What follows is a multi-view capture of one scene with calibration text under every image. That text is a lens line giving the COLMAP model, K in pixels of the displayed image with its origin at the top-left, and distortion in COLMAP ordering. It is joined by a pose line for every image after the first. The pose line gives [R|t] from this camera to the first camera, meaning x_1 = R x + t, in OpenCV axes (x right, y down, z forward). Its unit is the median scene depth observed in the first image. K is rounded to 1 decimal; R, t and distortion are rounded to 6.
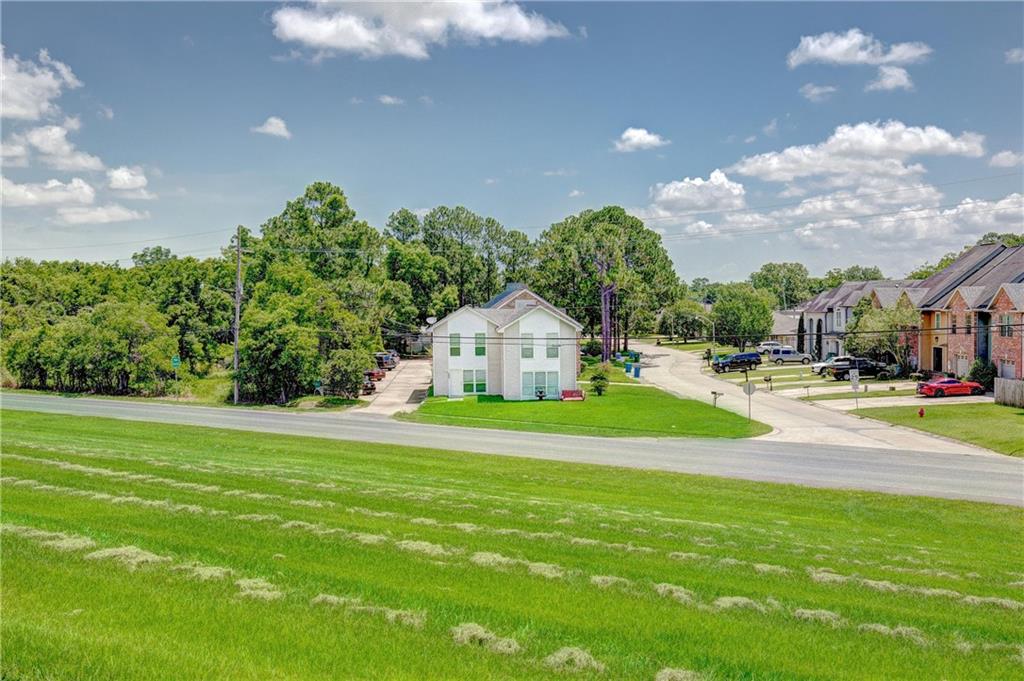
lens RADIAL K [[1030.8, 0, 512.0], [0, 1030.8, 340.5], [0, 0, 1]] dist [0.000949, 0.000631]
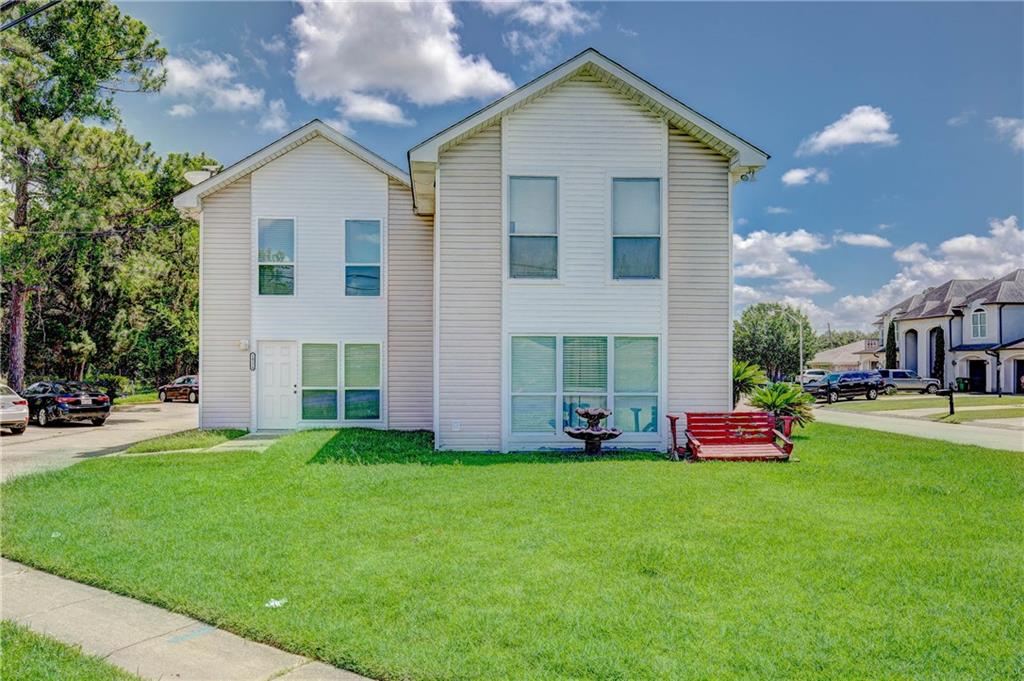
lens RADIAL K [[749.8, 0, 512.0], [0, 749.8, 340.5], [0, 0, 1]] dist [0.001448, 0.000124]
pose [[0.998273, 0.023367, 0.053905, 0.000693], [-0.019253, 0.996951, -0.075621, 0.043171], [-0.055508, 0.074453, 0.995678, 0.788485]]
